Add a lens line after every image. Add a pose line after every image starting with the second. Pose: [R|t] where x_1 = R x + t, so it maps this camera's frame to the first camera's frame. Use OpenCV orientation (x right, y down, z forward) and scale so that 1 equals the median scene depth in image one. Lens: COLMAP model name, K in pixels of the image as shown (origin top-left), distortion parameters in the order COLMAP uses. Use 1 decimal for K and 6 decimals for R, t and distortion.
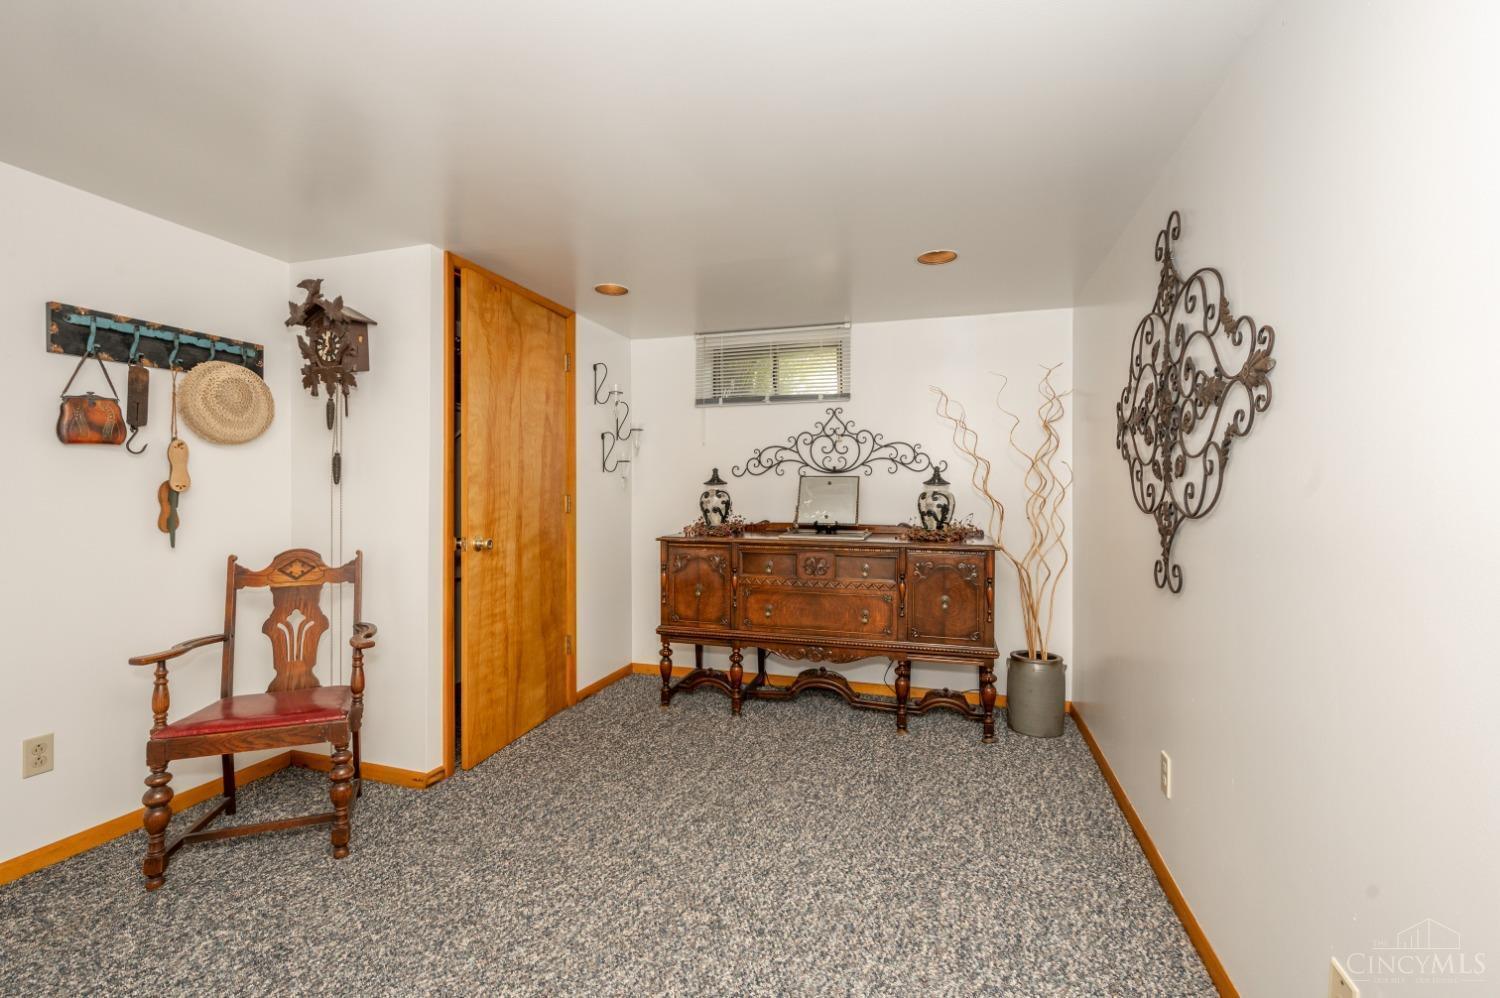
lens RADIAL K [[661.7, 0, 745.9], [0, 661.7, 492.8], [0, 0, 1]] dist [-0.002304, 0.001029]
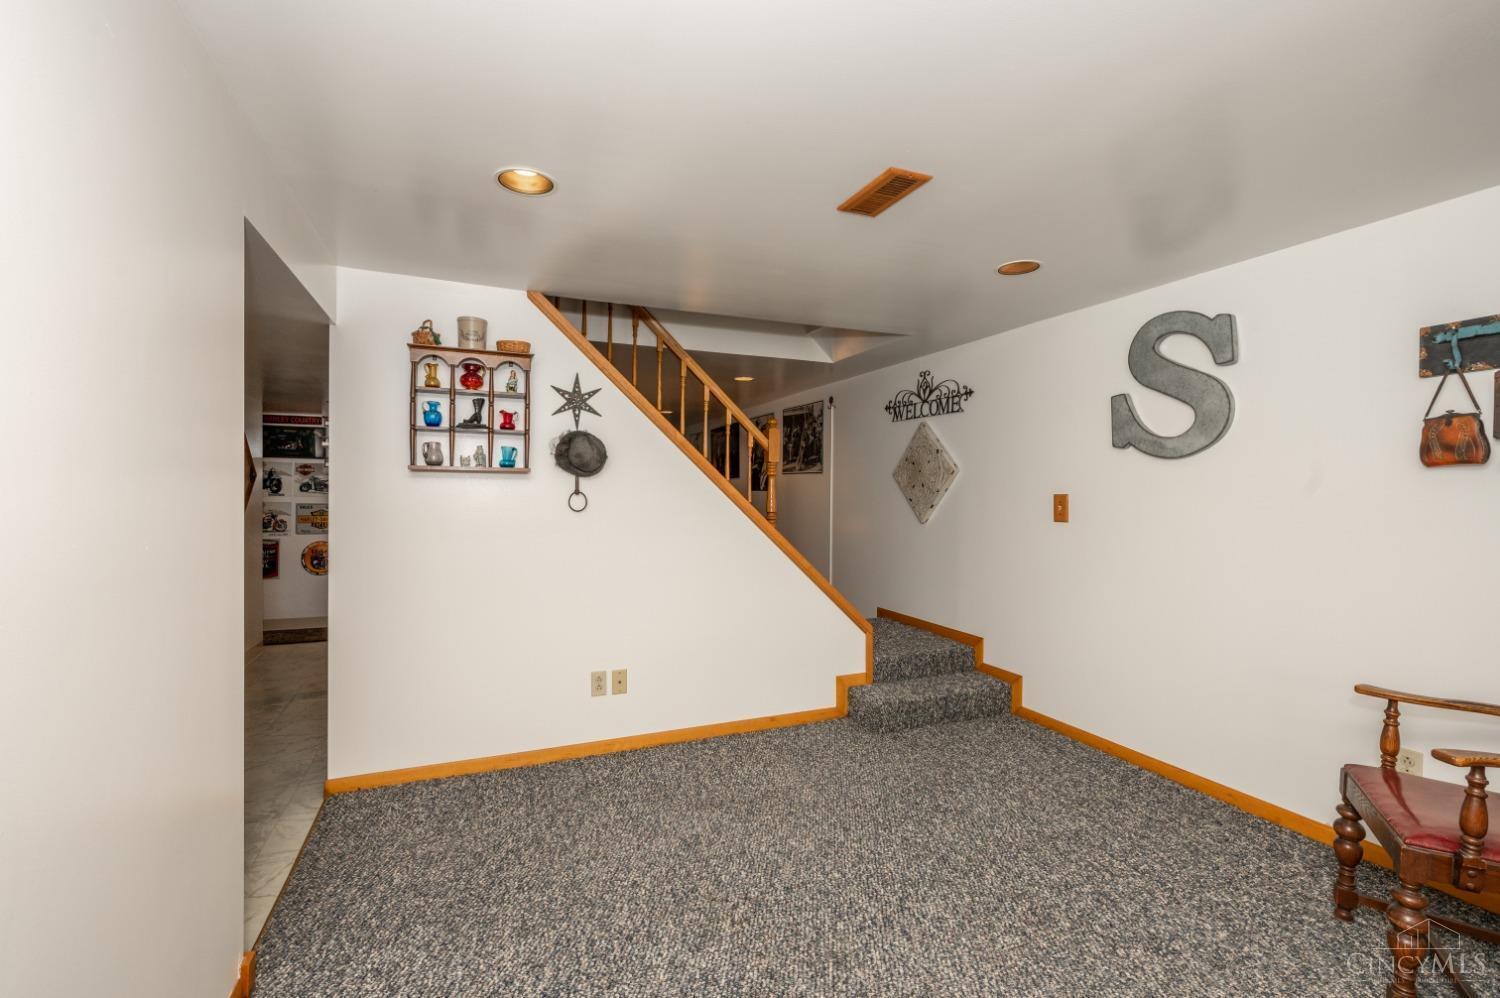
lens RADIAL K [[661.7, 0, 746.5], [0, 661.7, 496.7], [0, 0, 1]] dist [-0.002304, 0.001029]
pose [[-0.771267, -0.002343, -0.636508, 0.387854], [-0.005130, 0.999984, 0.002536, -0.026437], [0.636492, 0.005222, -0.771266, 1.100200]]
